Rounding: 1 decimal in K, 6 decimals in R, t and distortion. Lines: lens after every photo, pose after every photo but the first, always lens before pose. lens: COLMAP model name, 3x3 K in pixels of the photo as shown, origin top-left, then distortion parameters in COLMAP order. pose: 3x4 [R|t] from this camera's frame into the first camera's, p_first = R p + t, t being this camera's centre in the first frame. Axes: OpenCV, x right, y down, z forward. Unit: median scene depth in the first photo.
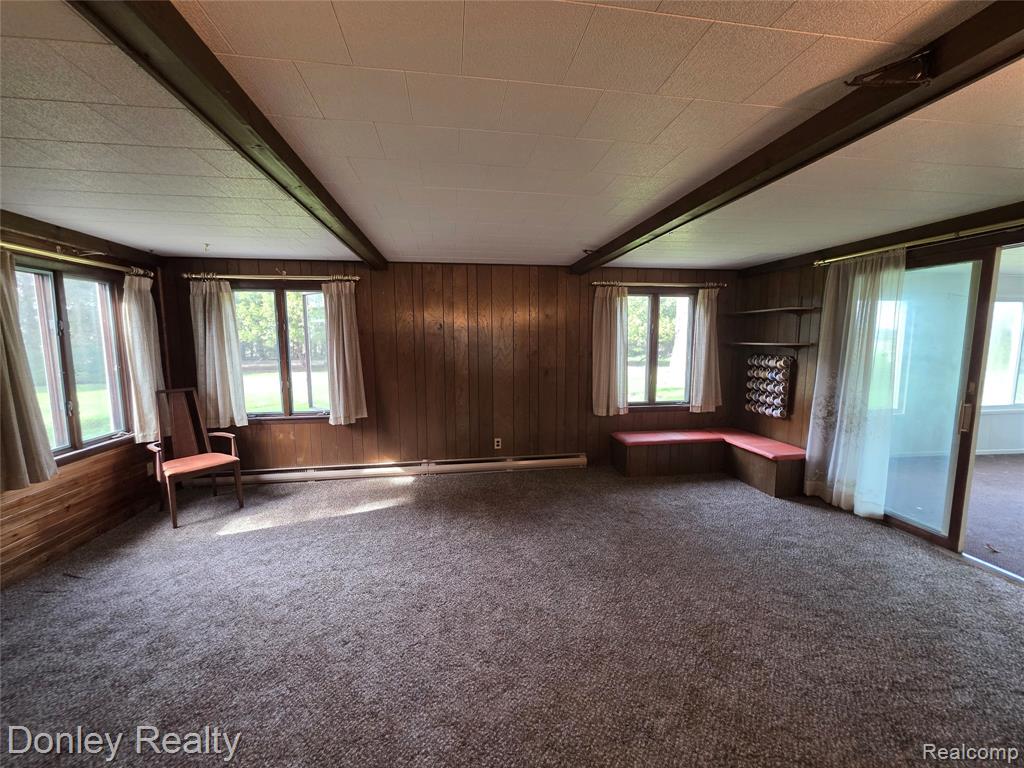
lens RADIAL K [[405.8, 0, 511.1], [0, 405.8, 381.8], [0, 0, 1]] dist [0.000191, 0.000096]
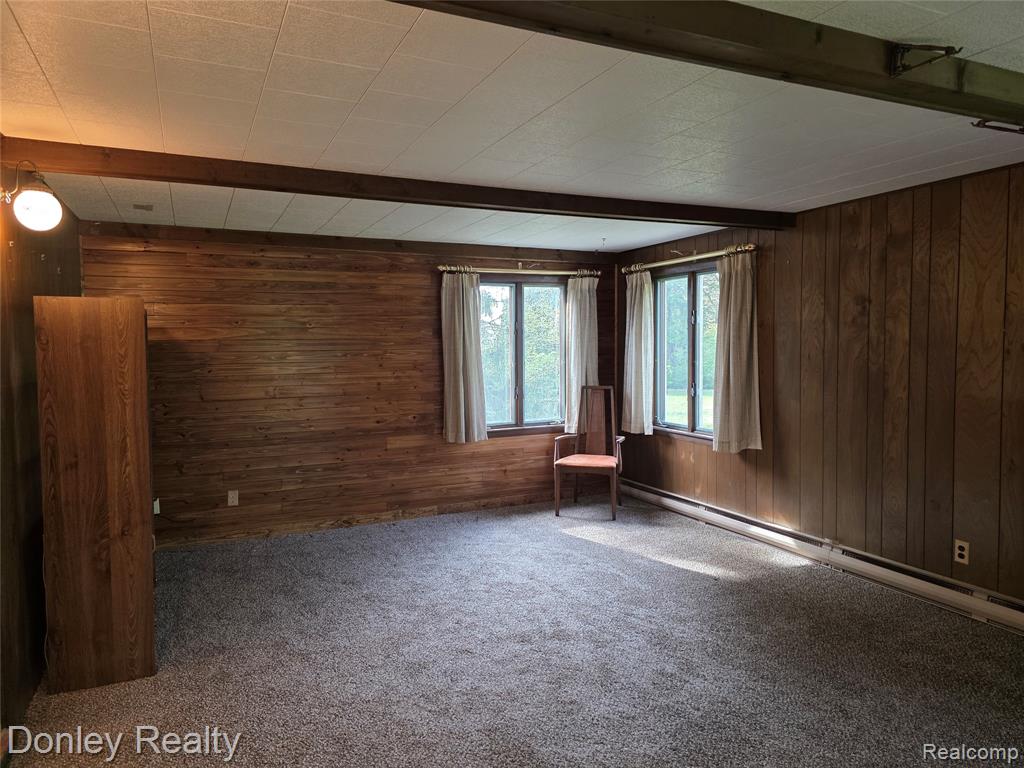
lens RADIAL K [[688.6, 0, 517.2], [0, 688.6, 382.0], [0, 0, 1]] dist [0.067147, -0.070178]
pose [[0.280272, 0.057042, -0.958224, 0.678684], [-0.092920, 0.995157, 0.032062, -0.025690], [0.955413, 0.080052, 0.284215, 0.300970]]
